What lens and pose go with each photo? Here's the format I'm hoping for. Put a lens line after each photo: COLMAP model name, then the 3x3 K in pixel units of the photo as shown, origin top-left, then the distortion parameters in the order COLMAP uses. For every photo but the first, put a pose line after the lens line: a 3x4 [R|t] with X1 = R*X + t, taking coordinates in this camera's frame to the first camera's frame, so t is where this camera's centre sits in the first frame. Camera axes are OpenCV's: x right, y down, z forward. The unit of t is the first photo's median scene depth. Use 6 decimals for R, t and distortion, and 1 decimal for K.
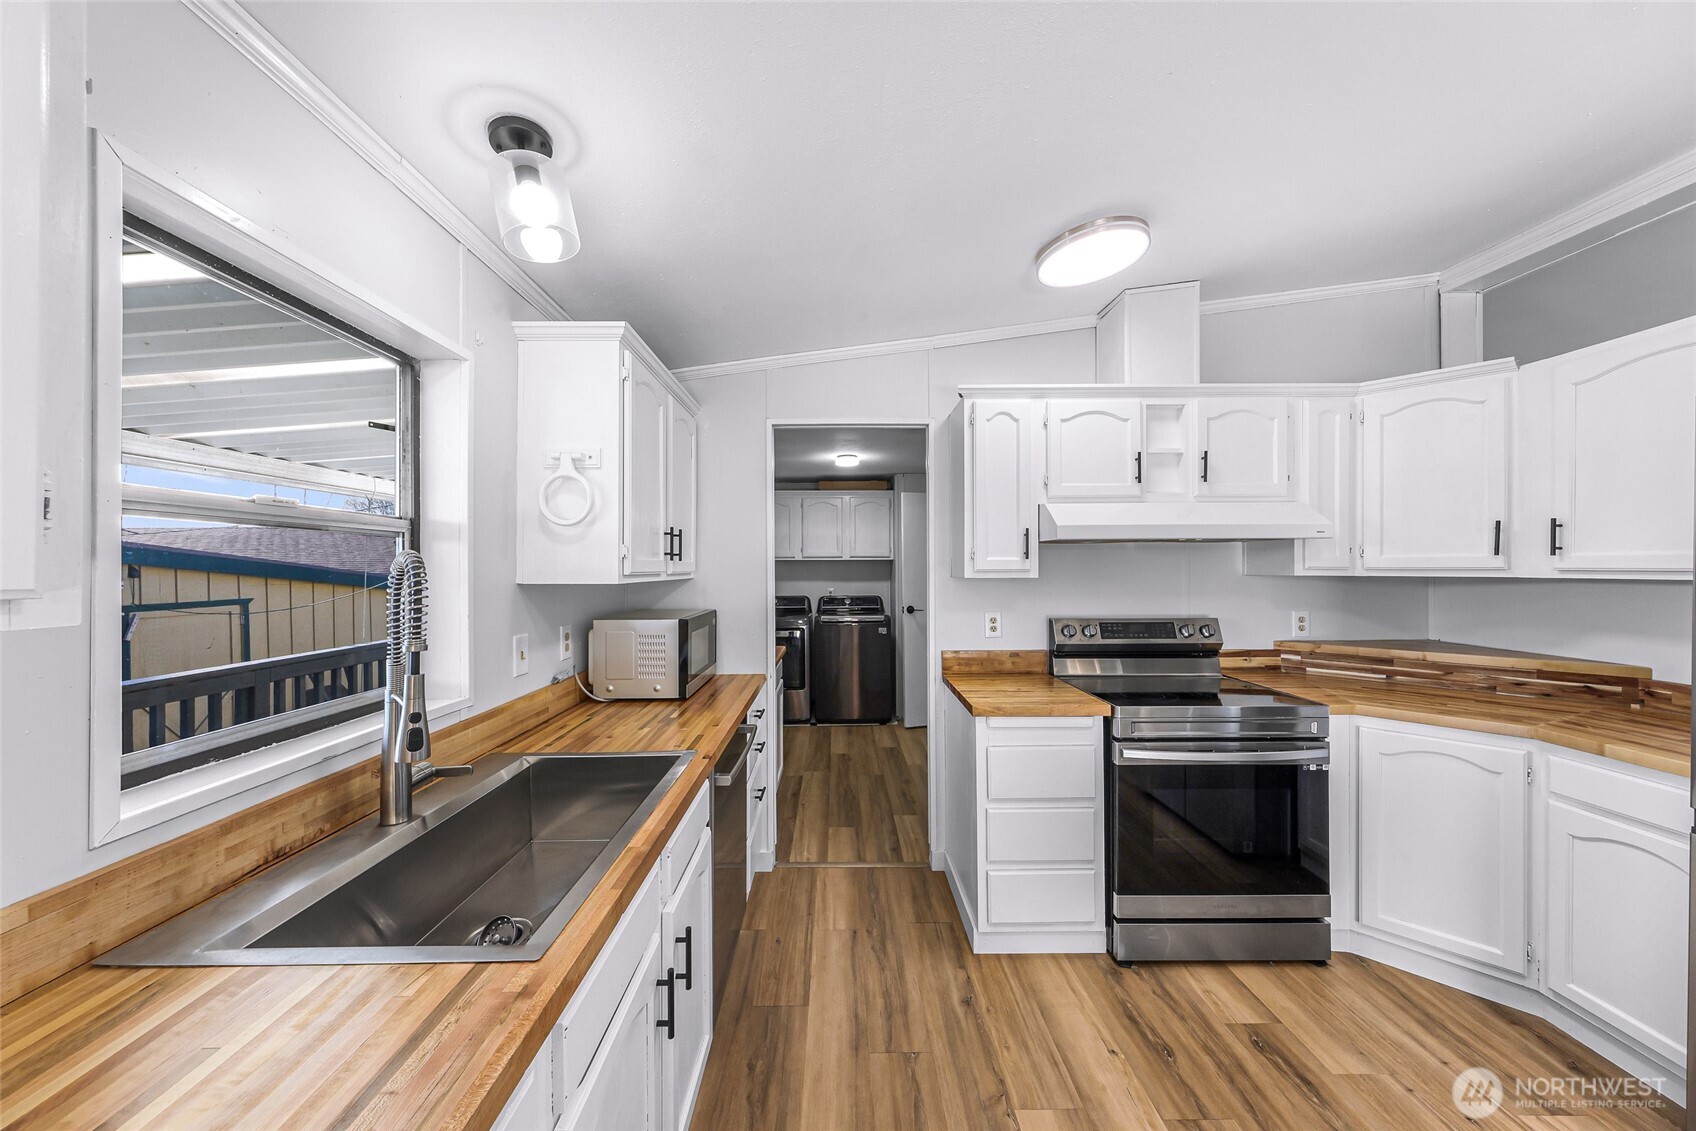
lens RADIAL K [[584.0, 0, 847.9], [0, 584.0, 569.5], [0, 0, 1]] dist [0.002073, 0.000075]
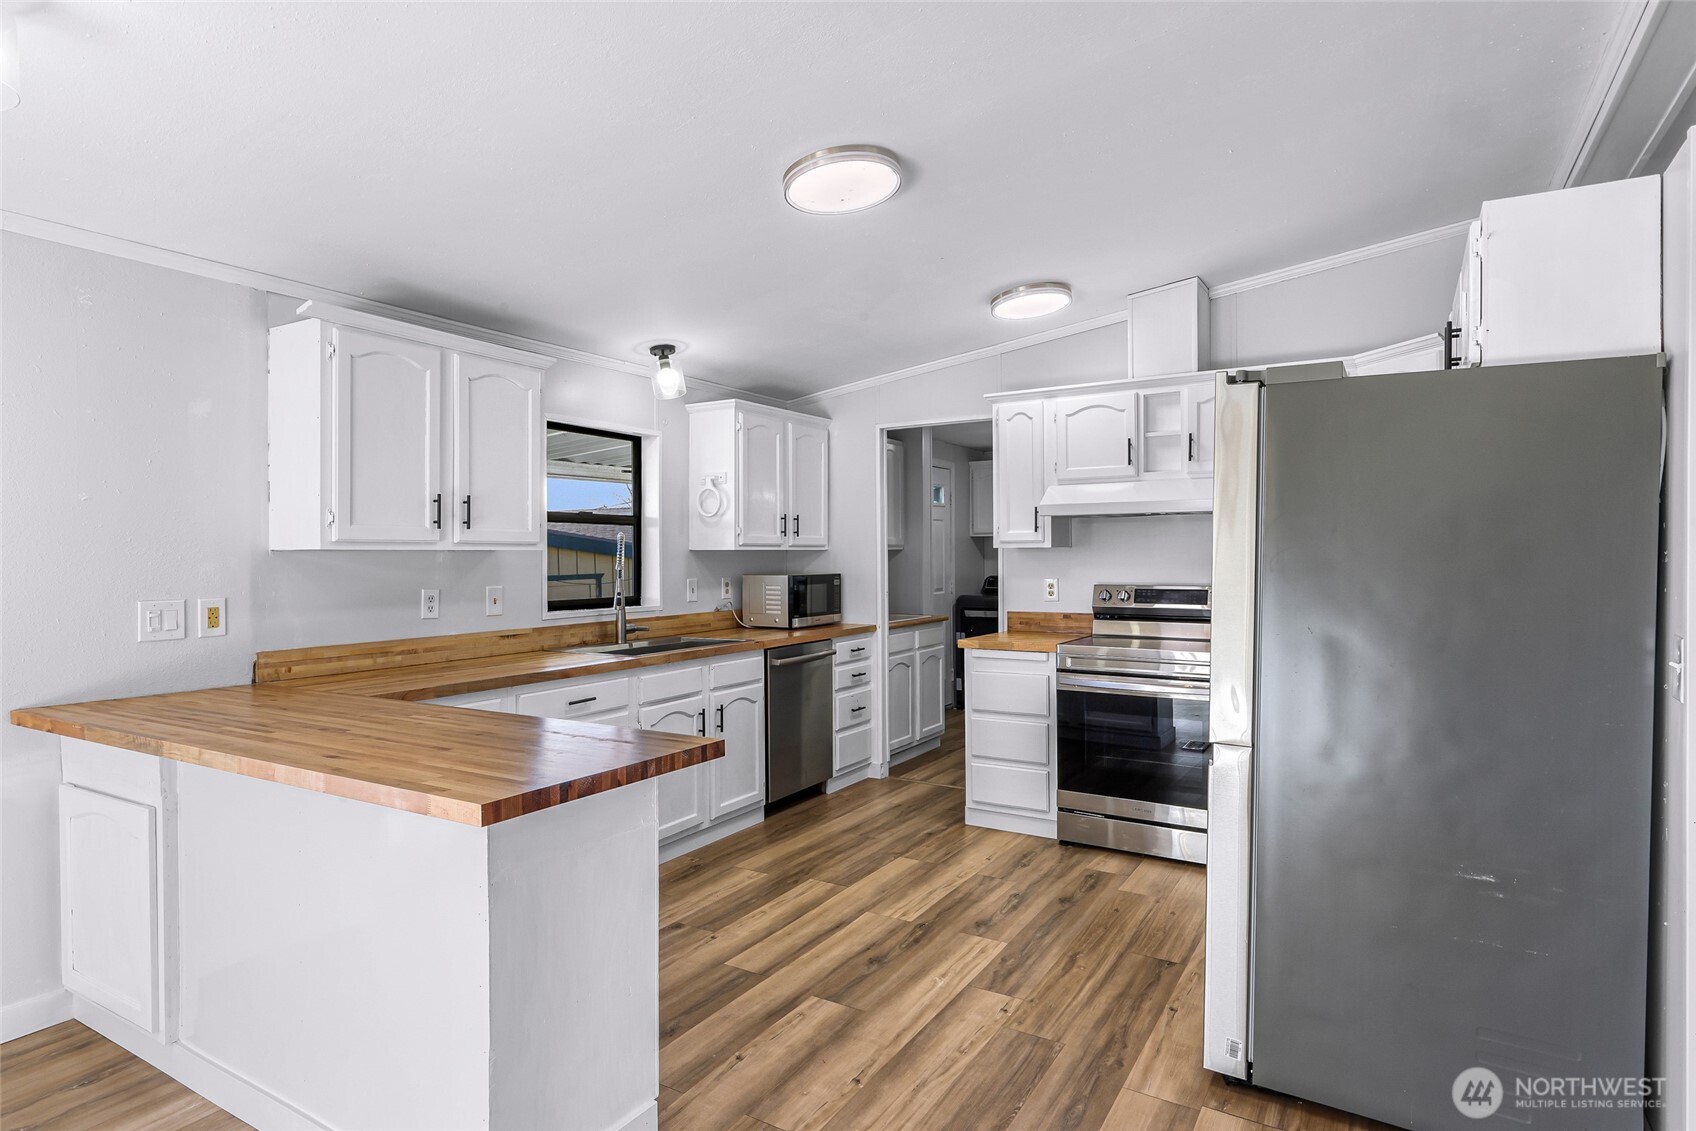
lens RADIAL K [[917.8, 0, 848.3], [0, 917.8, 565.8], [0, 0, 1]] dist [-0.002413, -0.000055]
pose [[0.852992, 0.005798, -0.521892, 1.095573], [0.001124, 0.999916, 0.012946, 0.031248], [0.521923, -0.011630, 0.852913, -0.952087]]
